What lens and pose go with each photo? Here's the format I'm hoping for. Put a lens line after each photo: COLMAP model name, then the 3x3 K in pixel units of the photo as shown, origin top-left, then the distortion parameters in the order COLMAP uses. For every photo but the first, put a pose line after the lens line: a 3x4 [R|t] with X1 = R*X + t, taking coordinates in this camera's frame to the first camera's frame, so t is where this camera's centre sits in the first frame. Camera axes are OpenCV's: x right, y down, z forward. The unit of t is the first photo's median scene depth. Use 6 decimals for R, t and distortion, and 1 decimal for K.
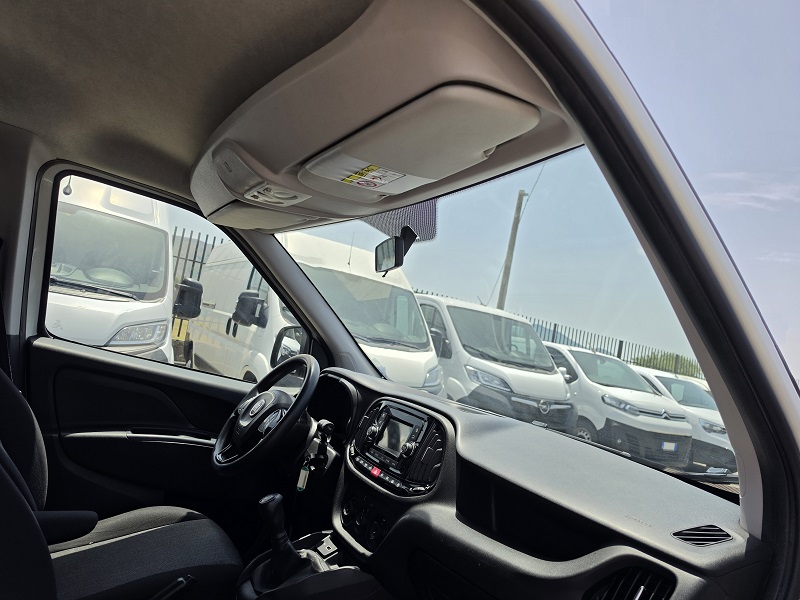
lens RADIAL K [[558.4, 0, 403.7], [0, 558.4, 303.3], [0, 0, 1]] dist [0.018421, -0.031794]
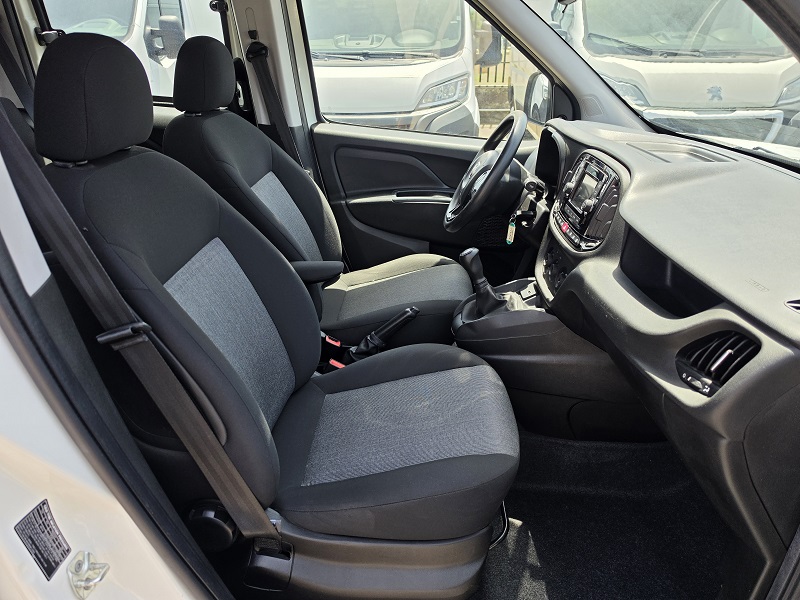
lens RADIAL K [[558.4, 0, 392.3], [0, 558.4, 305.8], [0, 0, 1]] dist [0.018421, -0.031794]
pose [[0.828506, 0.058413, -0.556926, 0.224355], [0.193649, 0.903298, 0.382822, -0.021349], [0.525432, -0.425019, 0.737076, 0.005860]]
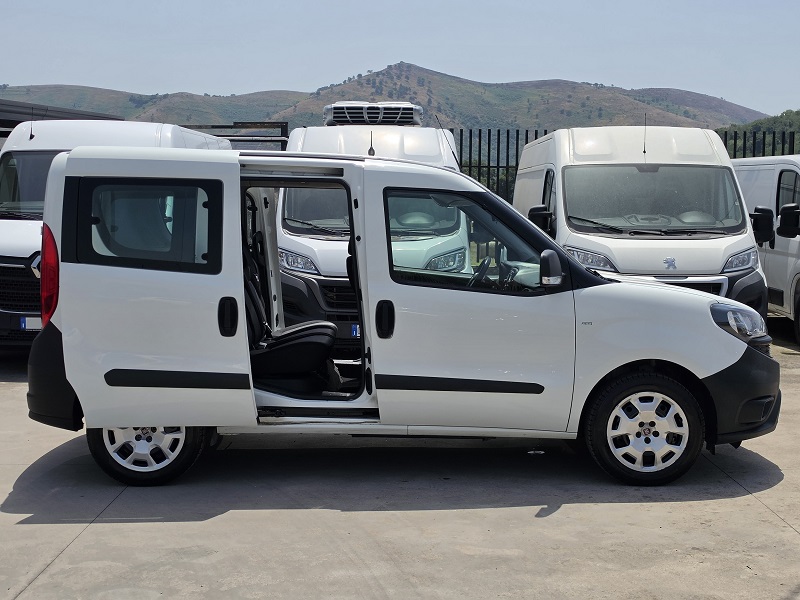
lens RADIAL K [[1108.2, 0, 400.5], [0, 1108.2, 298.7], [0, 0, 1]] dist [0.071950, 0.000000]
pose [[0.860328, -0.137824, -0.490754, 2.568247], [0.189667, 0.980179, 0.057226, -0.106803], [0.473140, -0.142313, 0.869417, -4.815253]]
